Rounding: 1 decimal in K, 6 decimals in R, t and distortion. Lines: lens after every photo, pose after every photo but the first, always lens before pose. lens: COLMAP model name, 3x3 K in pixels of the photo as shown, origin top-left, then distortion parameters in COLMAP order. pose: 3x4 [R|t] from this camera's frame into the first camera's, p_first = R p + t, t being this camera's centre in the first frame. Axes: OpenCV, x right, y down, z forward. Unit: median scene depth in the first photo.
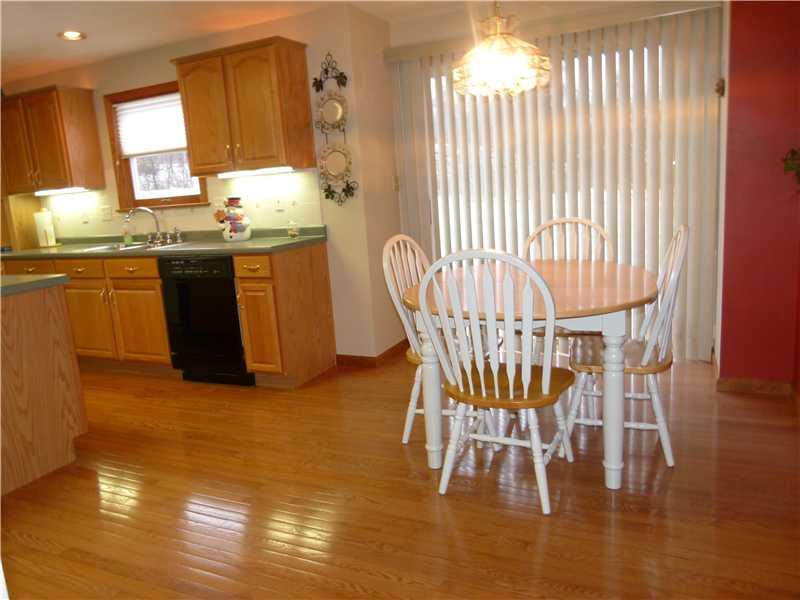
lens RADIAL K [[596.8, 0, 398.1], [0, 596.8, 298.2], [0, 0, 1]] dist [-0.044966, 0.032067]
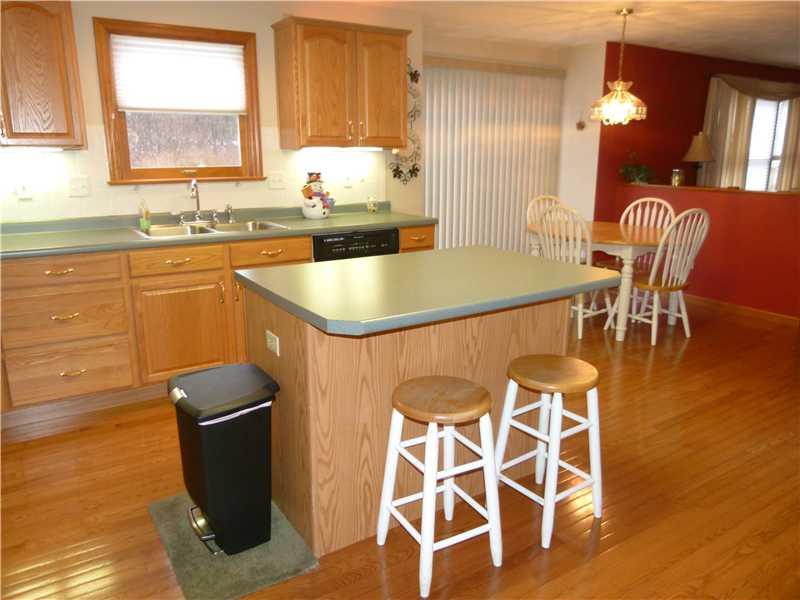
lens RADIAL K [[596.8, 0, 398.6], [0, 596.8, 299.1], [0, 0, 1]] dist [-0.044966, 0.032067]
pose [[0.539115, -0.133180, 0.831636, -1.090482], [0.118818, 0.989570, 0.081447, -0.031263], [-0.833809, 0.054904, 0.549316, 0.391441]]
